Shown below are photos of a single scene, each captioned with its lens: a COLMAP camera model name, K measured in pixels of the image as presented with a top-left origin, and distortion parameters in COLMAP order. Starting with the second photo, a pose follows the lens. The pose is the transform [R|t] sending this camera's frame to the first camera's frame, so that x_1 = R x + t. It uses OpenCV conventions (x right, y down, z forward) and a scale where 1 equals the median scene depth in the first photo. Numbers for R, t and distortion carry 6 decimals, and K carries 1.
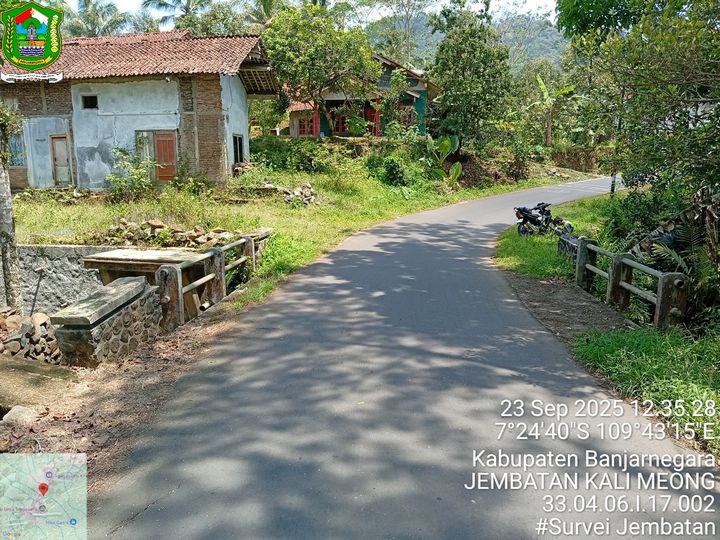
lens RADIAL K [[557.6, 0, 383.8], [0, 557.6, 283.6], [0, 0, 1]] dist [0.001981, -0.086889]
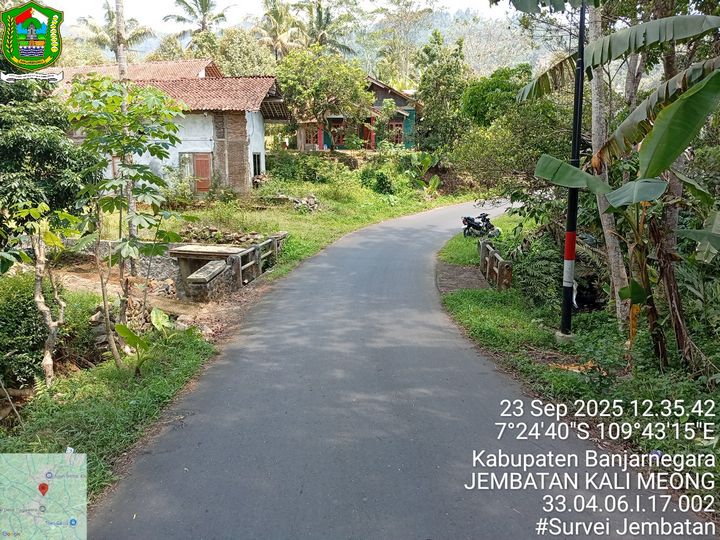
lens RADIAL K [[529.6, 0, 360.0], [0, 529.6, 270.0], [0, 0, 1]] dist [0.038570, -0.072292]
pose [[0.998990, 0.009588, -0.043909, 0.028147], [-0.010300, 0.999819, -0.016015, 0.012083], [0.043747, 0.016451, 0.998907, -0.208694]]
